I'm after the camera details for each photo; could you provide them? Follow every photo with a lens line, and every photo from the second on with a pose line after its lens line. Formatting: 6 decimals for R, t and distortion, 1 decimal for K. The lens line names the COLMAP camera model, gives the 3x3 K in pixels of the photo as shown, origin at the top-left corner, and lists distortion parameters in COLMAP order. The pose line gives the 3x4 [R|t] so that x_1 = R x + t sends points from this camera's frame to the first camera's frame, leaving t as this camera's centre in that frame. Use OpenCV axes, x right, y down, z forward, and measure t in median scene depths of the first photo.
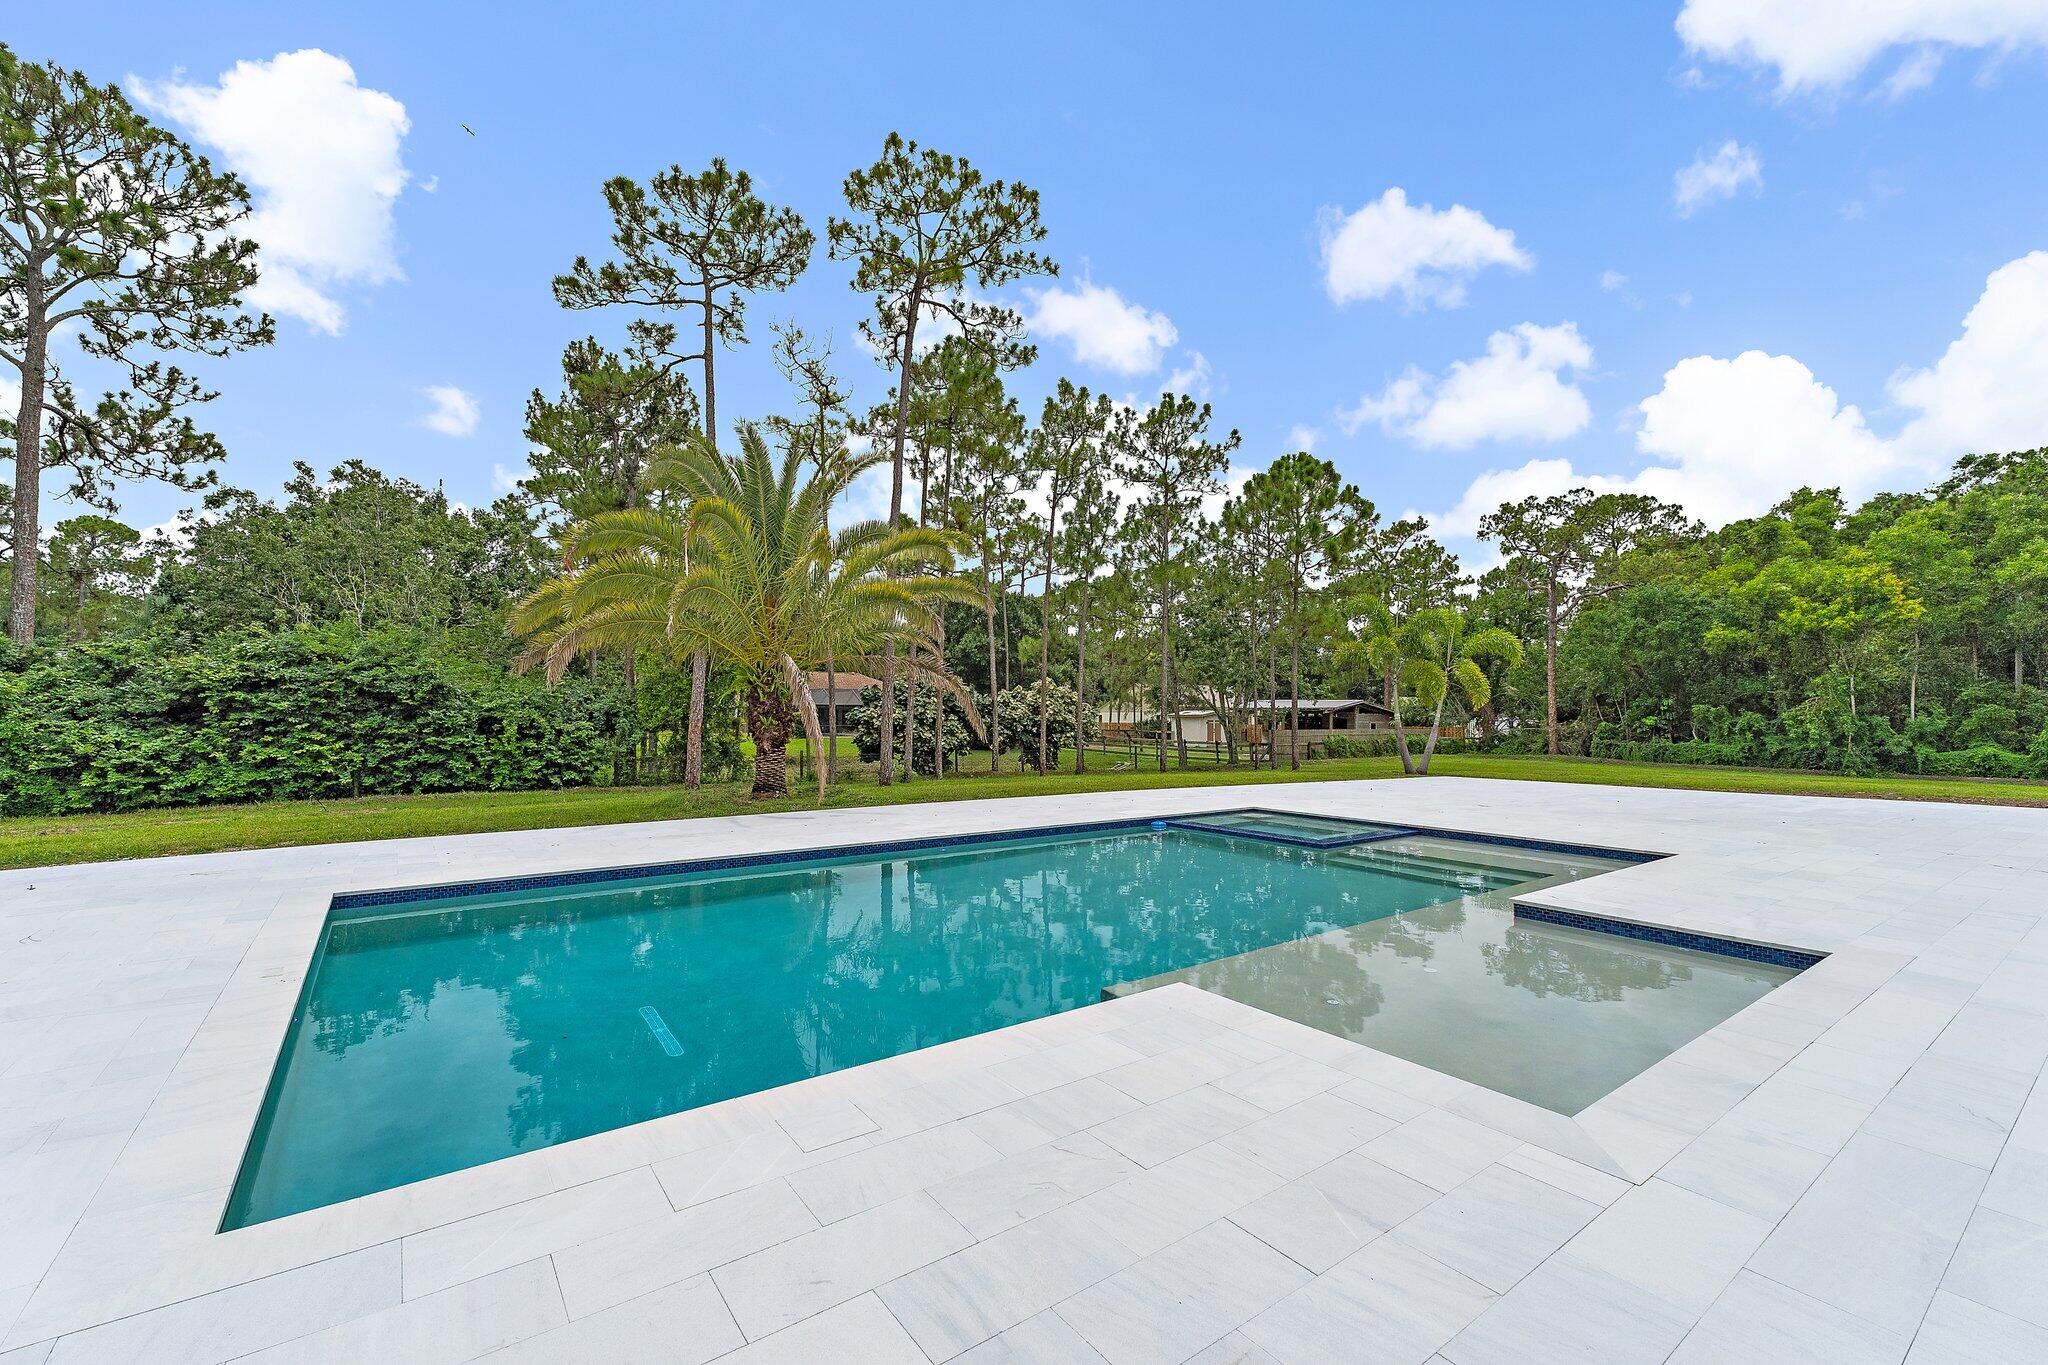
lens RADIAL K [[864.2, 0, 1036.1], [0, 864.2, 694.8], [0, 0, 1]] dist [-0.000657, 0.000100]
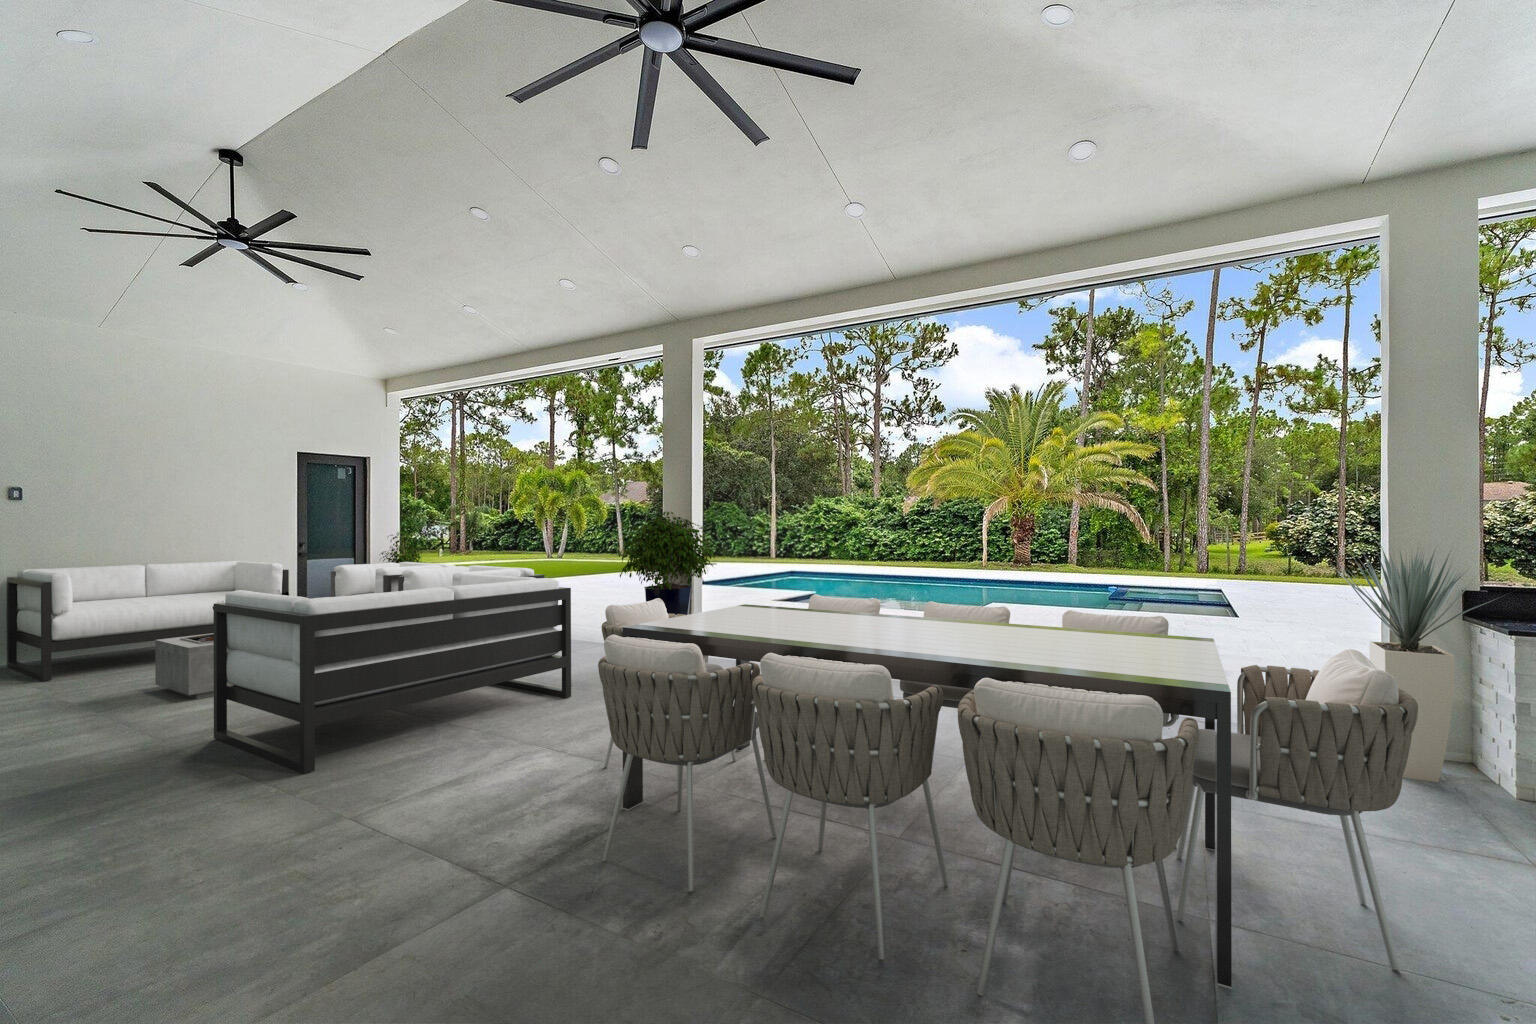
lens RADIAL K [[673.2, 0, 769.8], [0, 673.2, 519.4], [0, 0, 1]] dist [-0.000319, -0.000016]
pose [[0.375081, -0.009133, -0.926947, 0.652498], [0.020136, 0.999796, -0.001703, 0.000511], [0.926773, -0.018026, 0.375188, -0.104502]]
